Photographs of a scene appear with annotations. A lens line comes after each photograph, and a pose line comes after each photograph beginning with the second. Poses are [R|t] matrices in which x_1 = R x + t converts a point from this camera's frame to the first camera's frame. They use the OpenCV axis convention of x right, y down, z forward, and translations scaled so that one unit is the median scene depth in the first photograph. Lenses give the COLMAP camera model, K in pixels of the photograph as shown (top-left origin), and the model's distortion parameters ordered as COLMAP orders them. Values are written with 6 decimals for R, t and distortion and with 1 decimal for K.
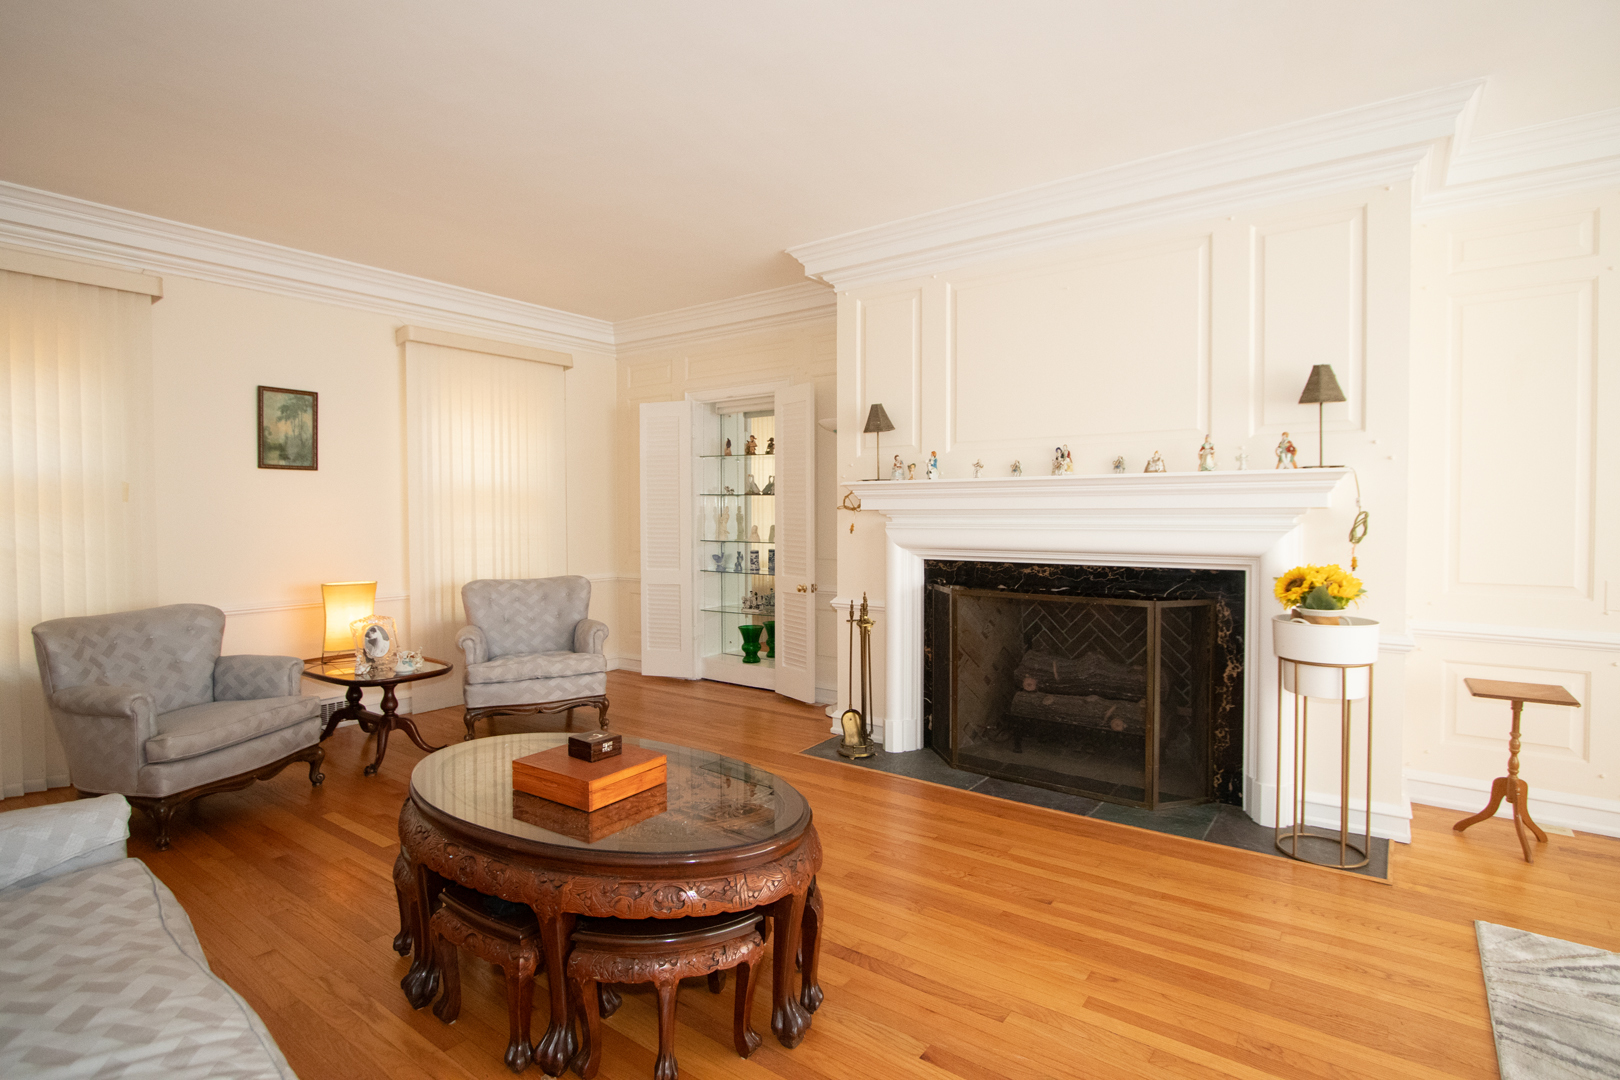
lens RADIAL K [[782.6, 0, 810.0], [0, 782.6, 540.0], [0, 0, 1]] dist [-0.006183, -0.000325]
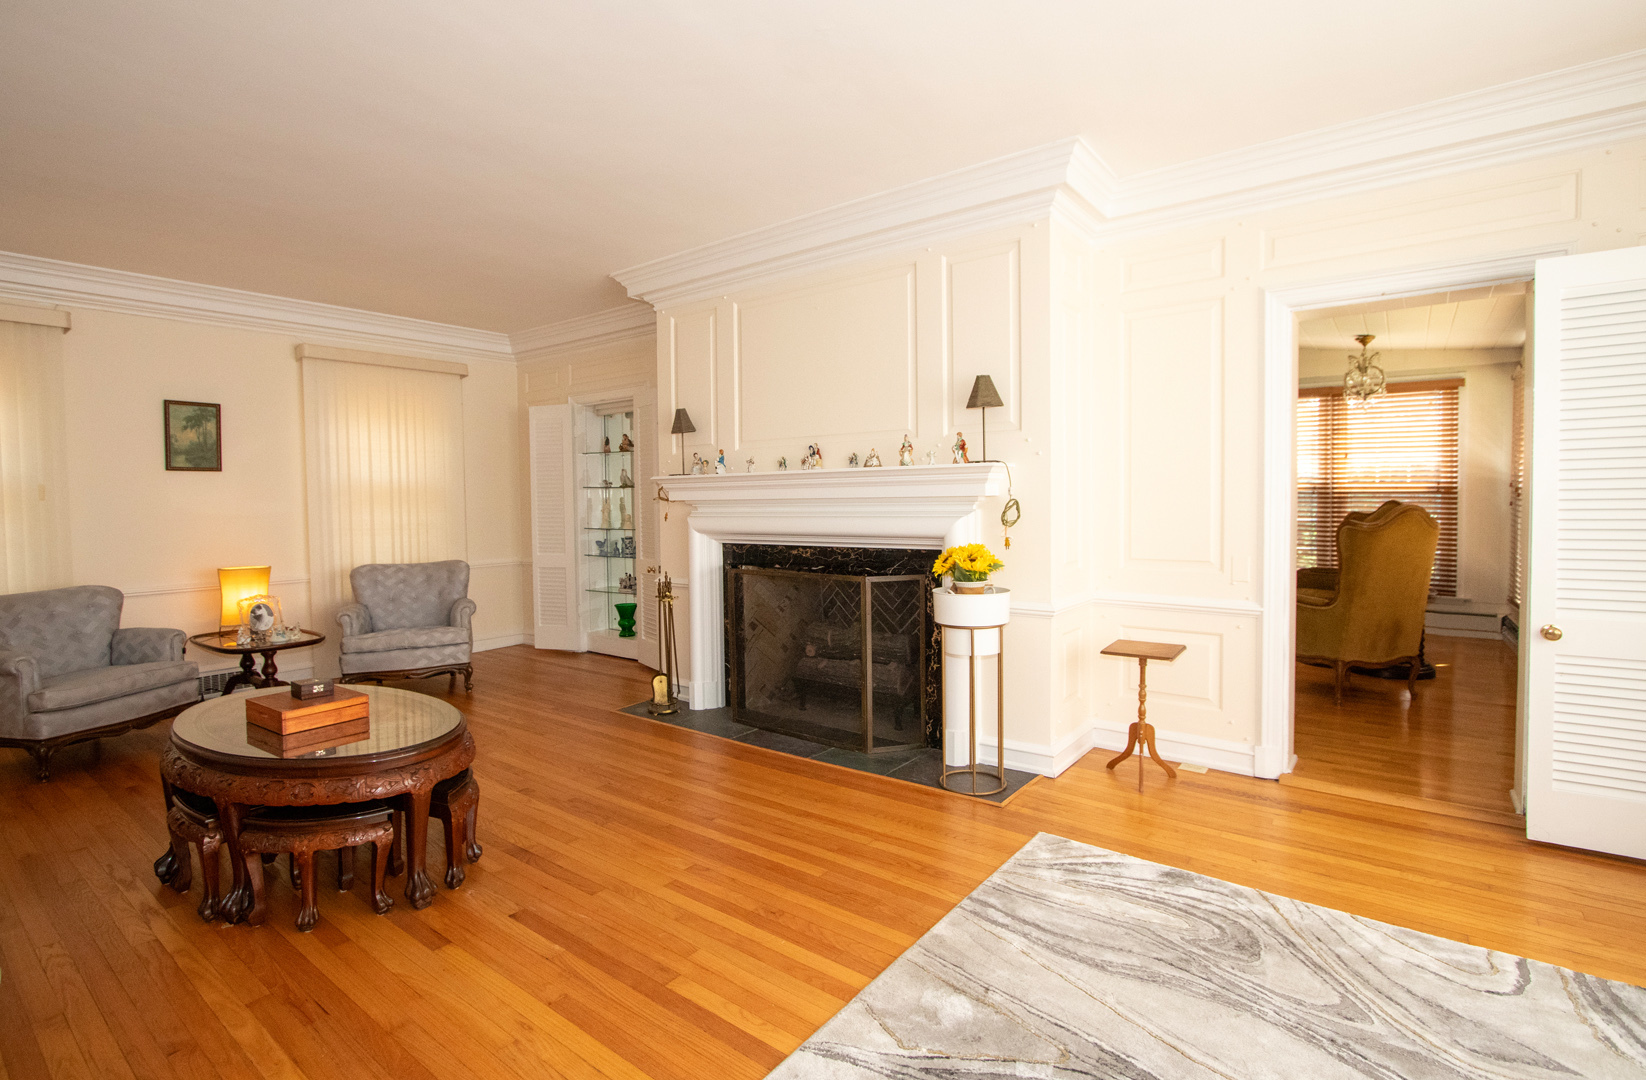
lens RADIAL K [[769.5, 0, 818.7], [0, 769.5, 534.0], [0, 0, 1]] dist [-0.004838, -0.000896]
pose [[0.999528, -0.009098, -0.029348, 0.329500], [0.009388, 0.999908, 0.009760, 0.001663], [0.029257, -0.010031, 0.999522, -0.133131]]
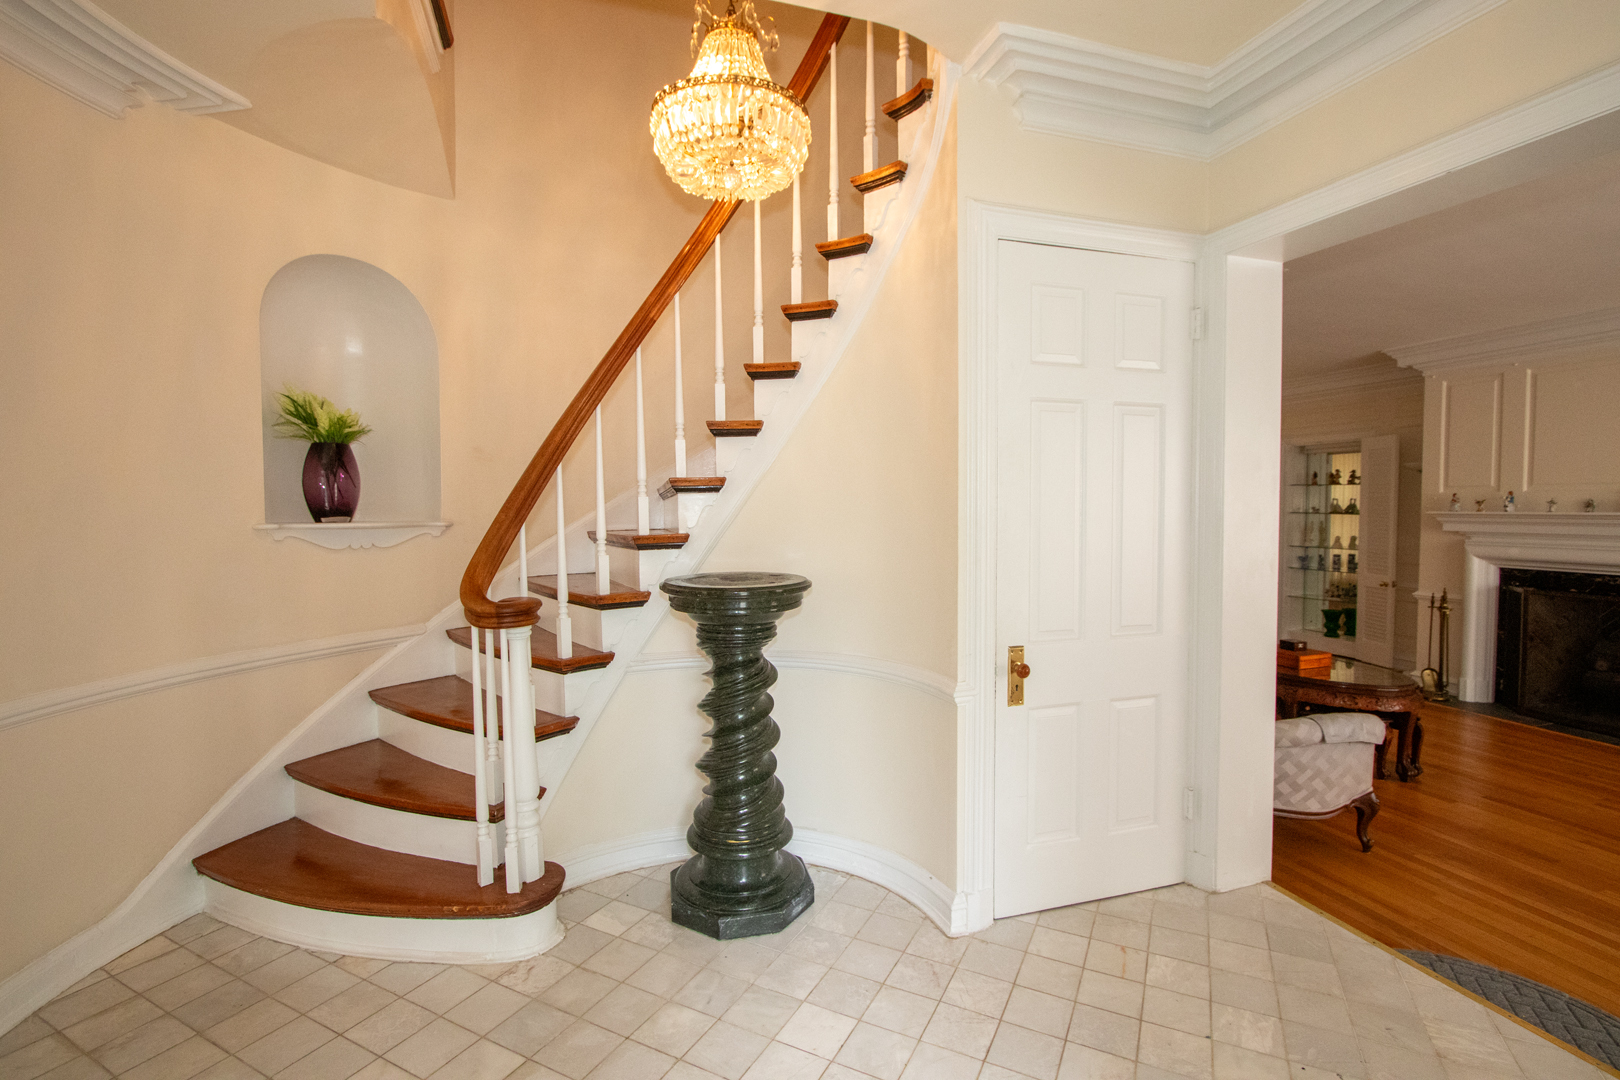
lens RADIAL K [[746.3, 0, 834.0], [0, 746.3, 534.4], [0, 0, 1]] dist [-0.001984, 0.000023]
pose [[0.827048, 0.025095, -0.561570, -0.093598], [-0.023259, 0.999675, 0.010419, -0.020845], [0.561649, 0.004444, 0.827364, -0.786004]]
